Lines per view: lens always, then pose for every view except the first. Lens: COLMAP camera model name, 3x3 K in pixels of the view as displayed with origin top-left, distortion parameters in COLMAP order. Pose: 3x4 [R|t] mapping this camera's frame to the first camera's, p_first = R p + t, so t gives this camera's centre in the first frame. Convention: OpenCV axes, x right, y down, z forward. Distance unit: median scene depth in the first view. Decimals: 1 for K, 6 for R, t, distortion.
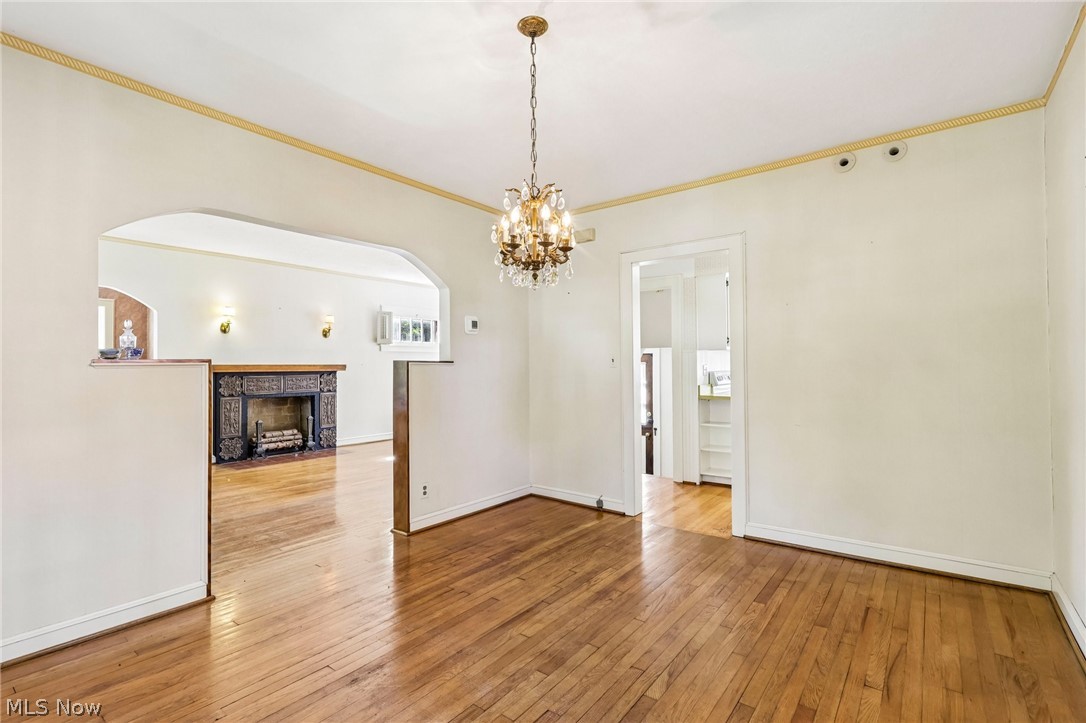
lens RADIAL K [[502.6, 0, 540.2], [0, 502.6, 361.0], [0, 0, 1]] dist [-0.002933, 0.001613]
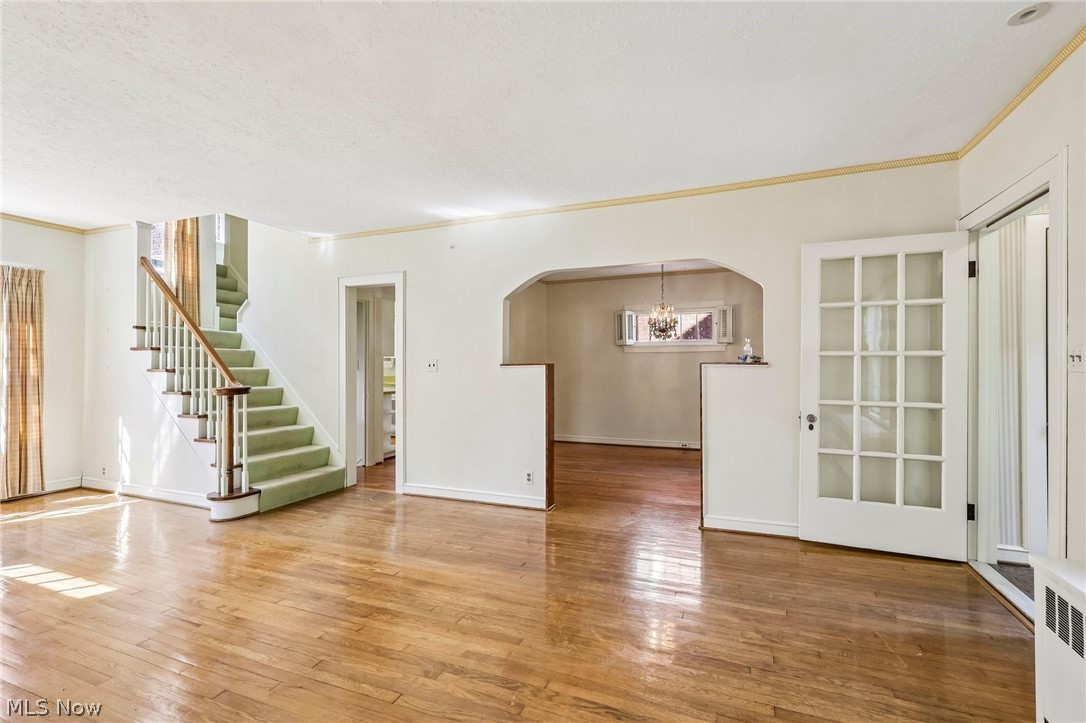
lens RADIAL K [[502.6, 0, 539.9], [0, 502.6, 363.6], [0, 0, 1]] dist [-0.002933, 0.001613]
pose [[-0.267657, 0.008925, 0.963473, -0.767796], [-0.005874, 0.999923, -0.010895, 0.006572], [-0.963496, -0.008576, -0.267584, 0.726220]]
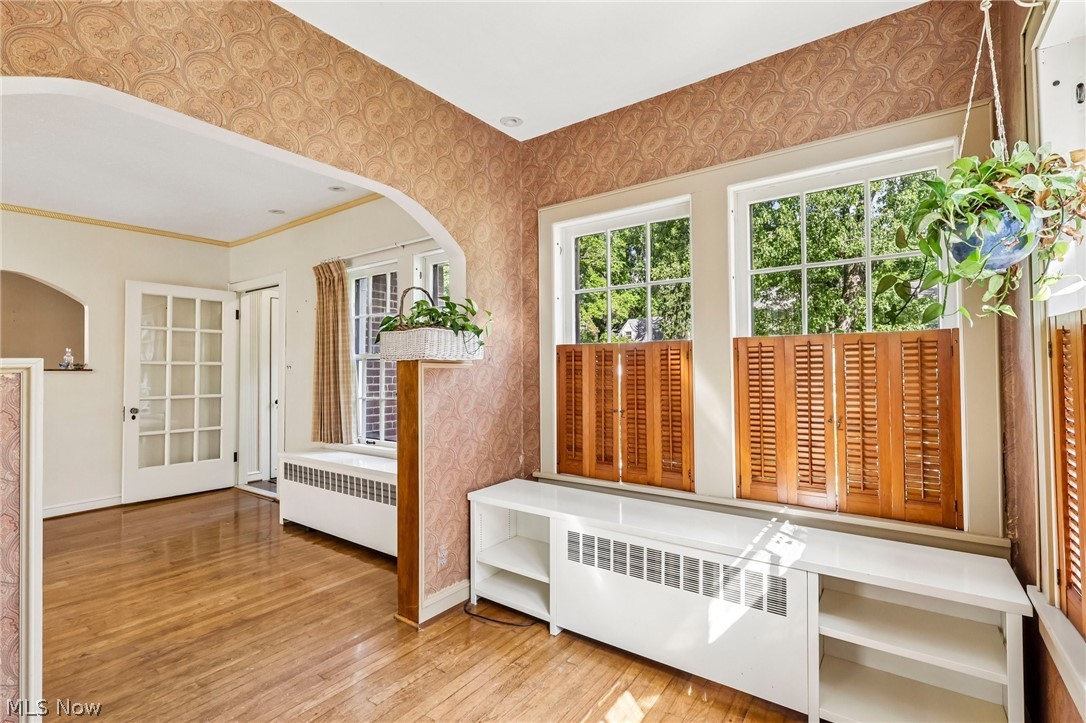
lens RADIAL K [[502.6, 0, 539.7], [0, 502.6, 363.5], [0, 0, 1]] dist [-0.002933, 0.001613]
pose [[-0.999334, 0.008791, -0.035425, -0.877204], [0.009434, 0.999793, -0.018022, 0.007984], [0.035259, -0.018344, -0.999210, 1.024424]]
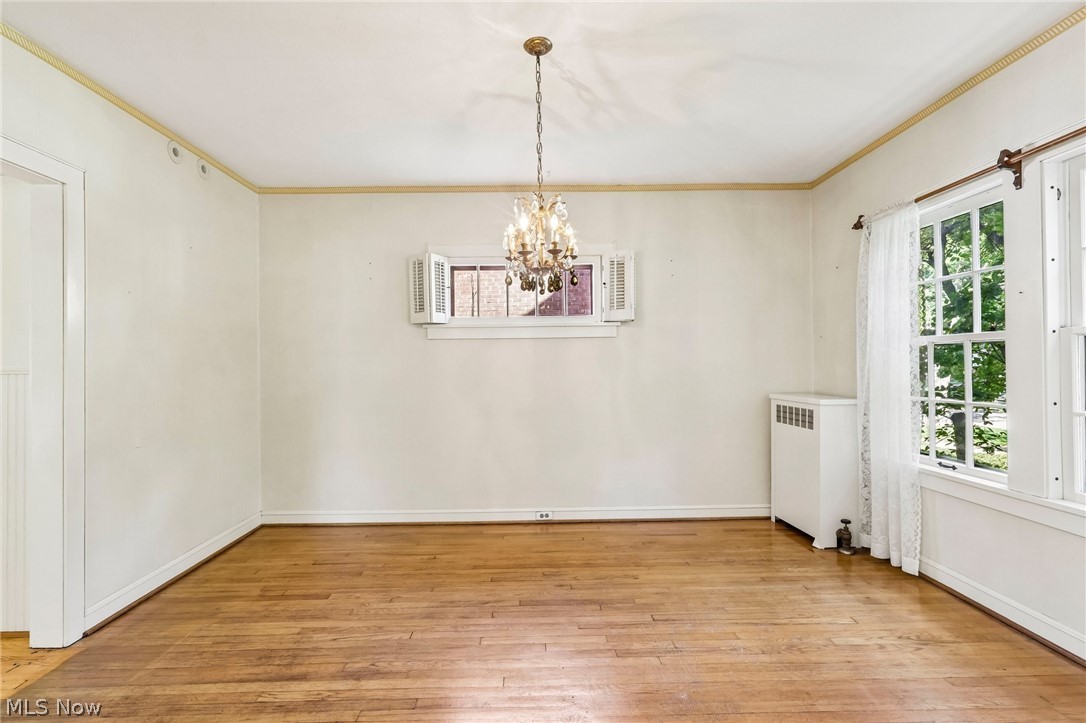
lens RADIAL K [[502.6, 0, 538.1], [0, 502.6, 361.1], [0, 0, 1]] dist [-0.002933, 0.001613]
pose [[-0.622418, 0.018811, 0.782459, -0.249550], [0.006768, 0.999803, -0.018652, 0.005597], [-0.782656, -0.006314, -0.622422, 0.496793]]
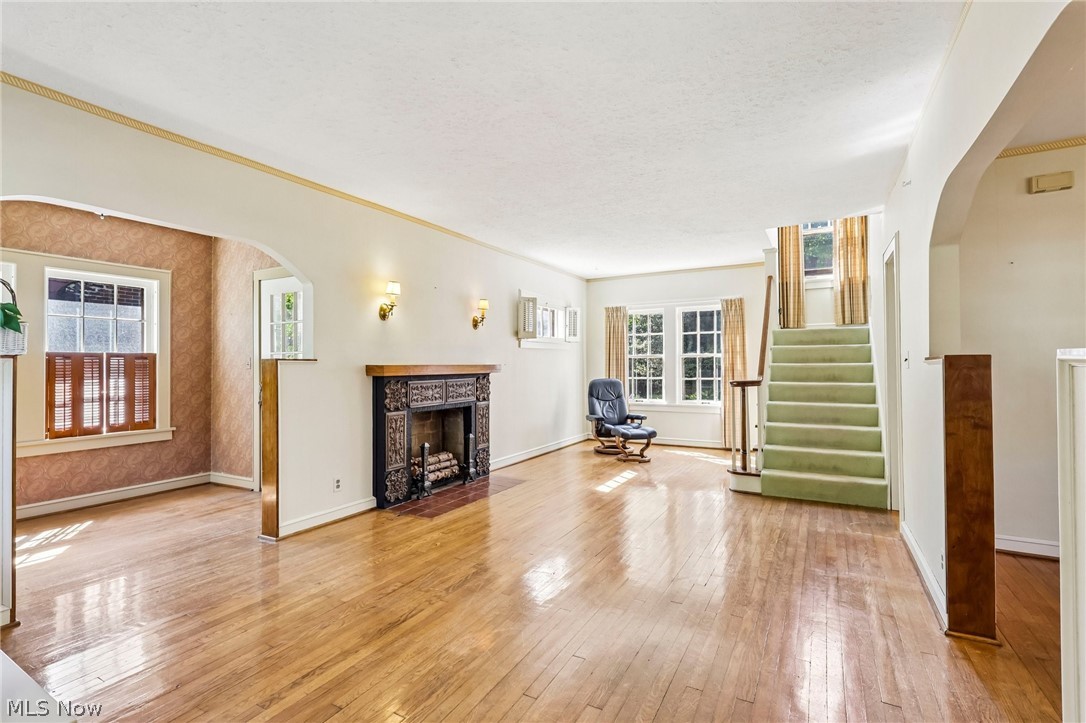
lens RADIAL K [[502.6, 0, 539.1], [0, 502.6, 361.2], [0, 0, 1]] dist [-0.002933, 0.001613]
pose [[0.988851, -0.001866, 0.148895, -0.478843], [0.001967, 0.999998, -0.000532, 0.002759], [-0.148894, 0.000819, 0.988853, 0.256323]]
